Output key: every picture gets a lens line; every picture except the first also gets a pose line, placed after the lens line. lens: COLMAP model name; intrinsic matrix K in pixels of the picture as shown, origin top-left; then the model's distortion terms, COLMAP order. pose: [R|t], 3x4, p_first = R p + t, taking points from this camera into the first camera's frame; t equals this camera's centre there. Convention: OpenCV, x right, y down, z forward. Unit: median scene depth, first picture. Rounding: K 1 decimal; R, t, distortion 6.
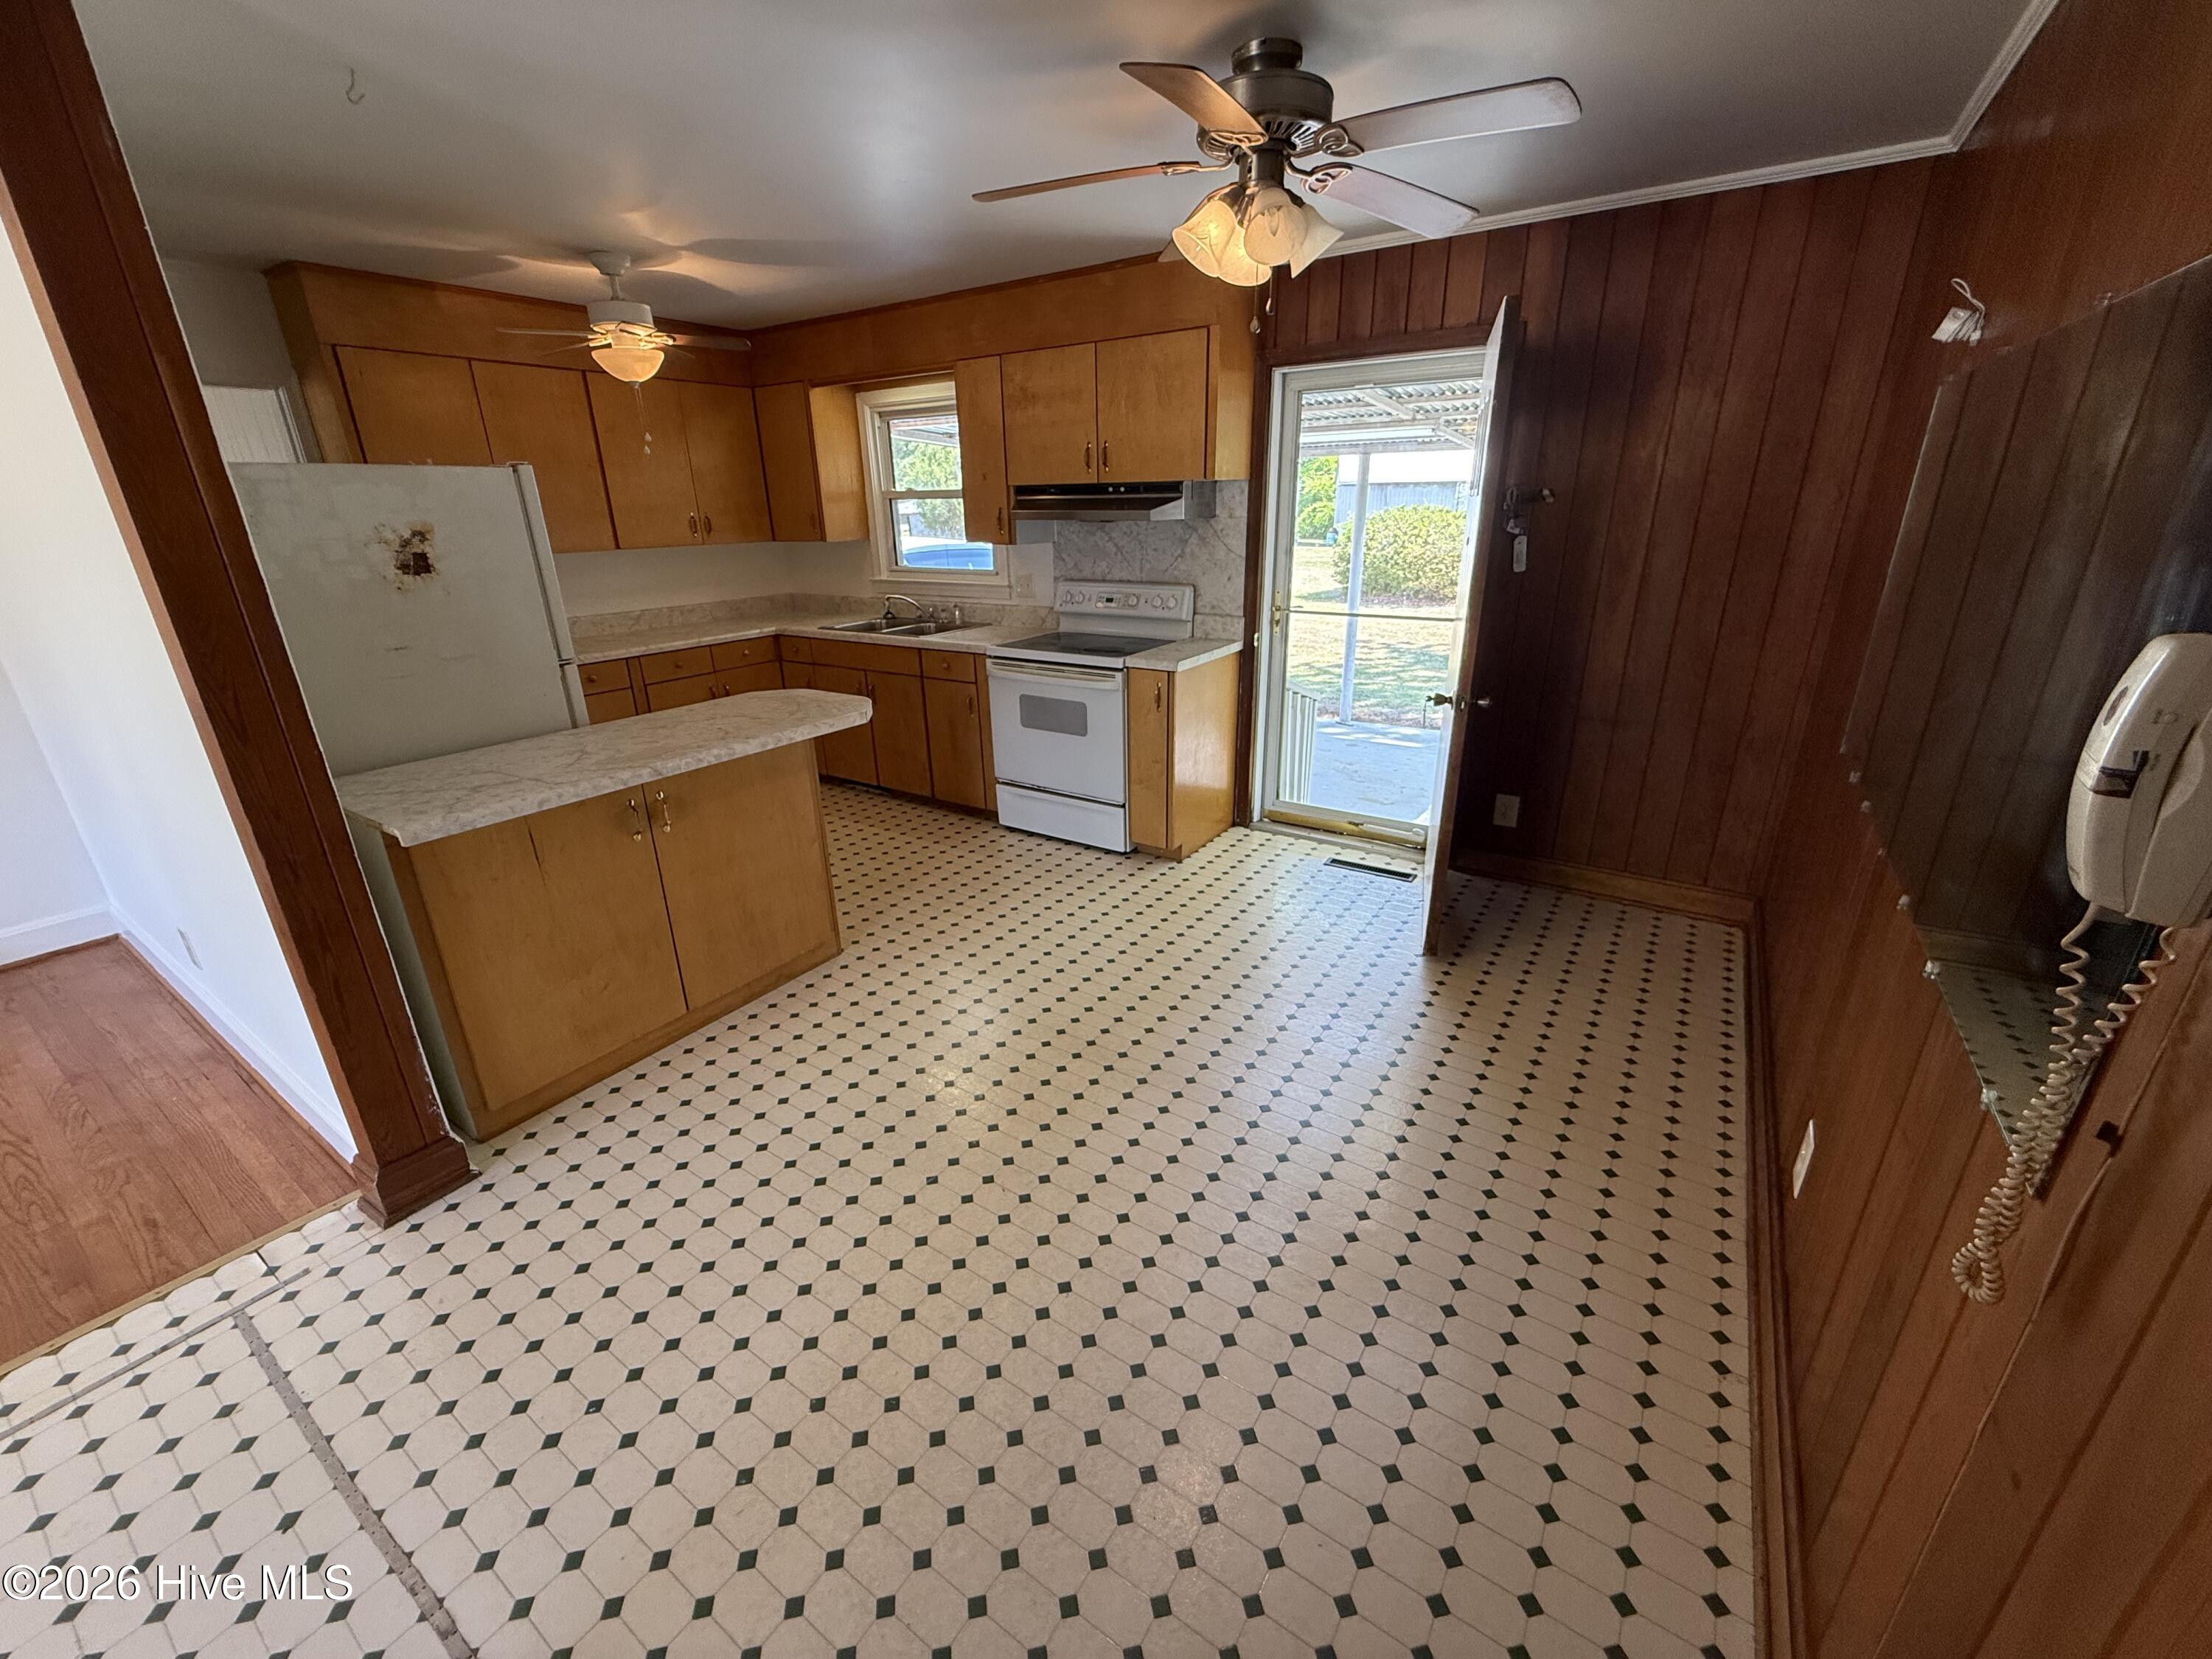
lens RADIAL K [[880.6, 0, 1099.0], [0, 880.6, 817.8], [0, 0, 1]] dist [-0.002055, 0.001551]
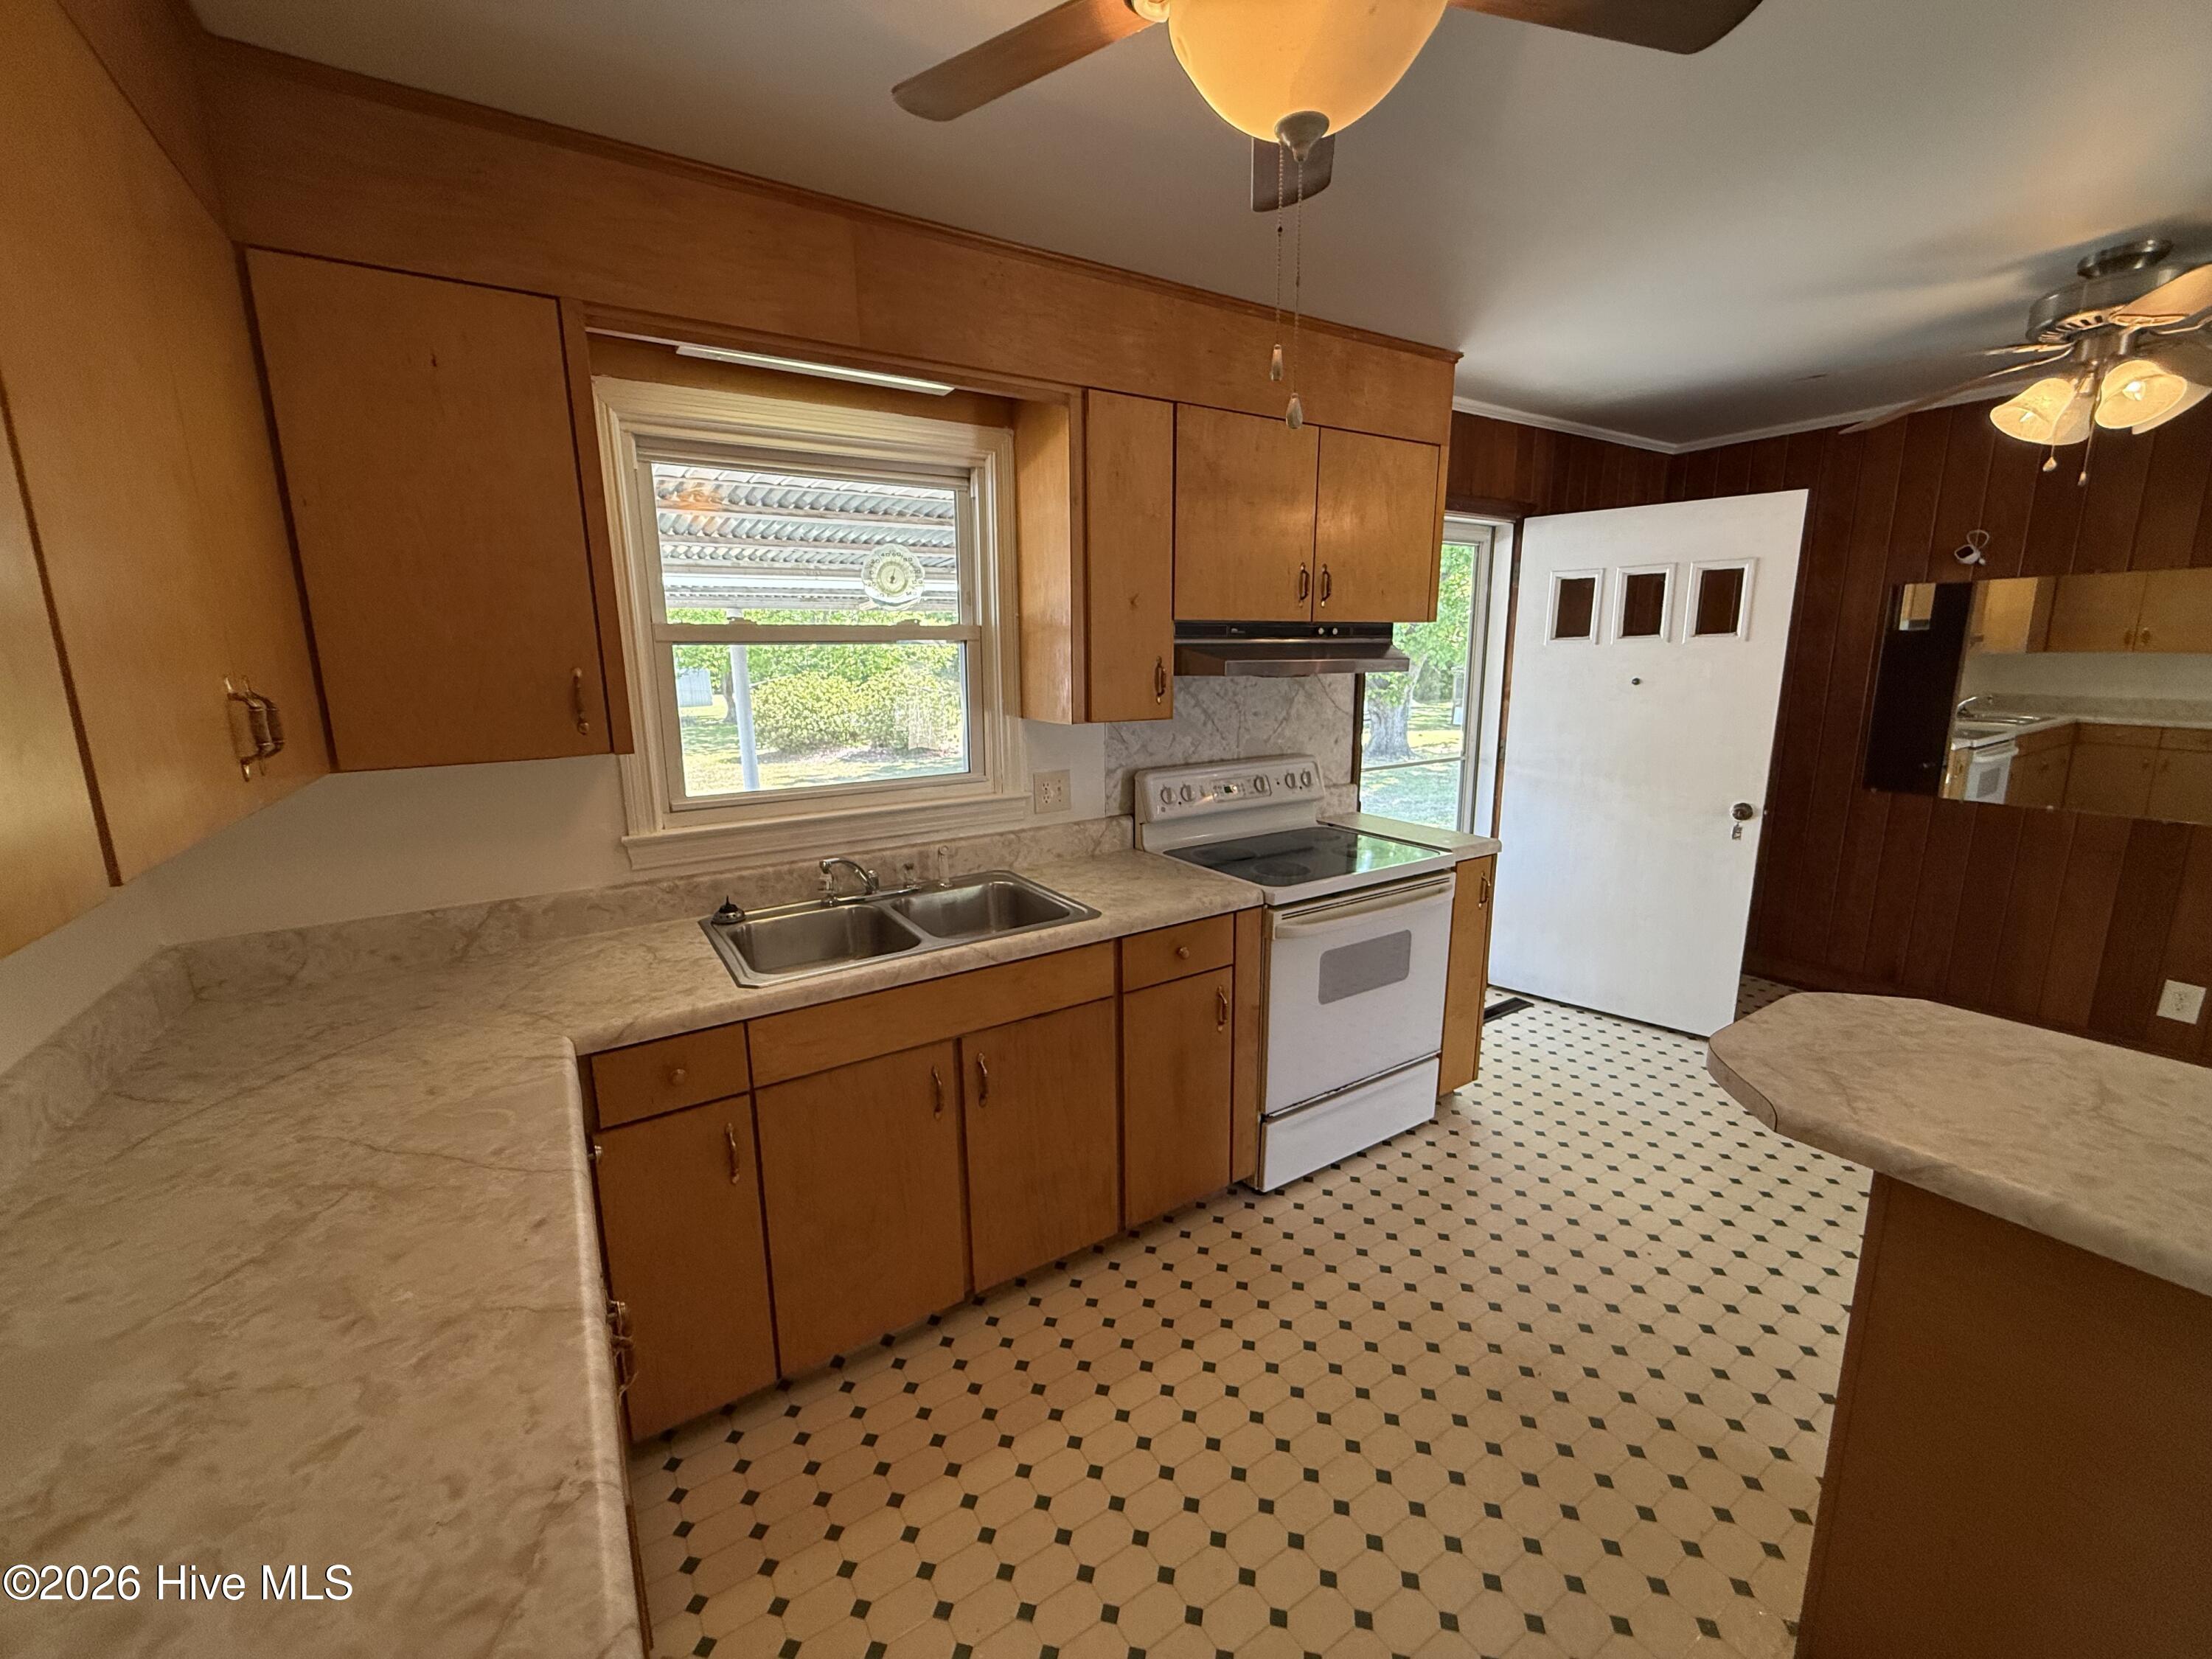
lens RADIAL K [[880.6, 0, 1102.1], [0, 880.6, 831.6], [0, 0, 1]] dist [-0.002055, 0.001551]
pose [[0.406157, -0.173436, 0.897194, -0.661235], [0.315827, 0.947962, 0.040276, -0.284988], [-0.857490, 0.266999, 0.439797, 0.825537]]
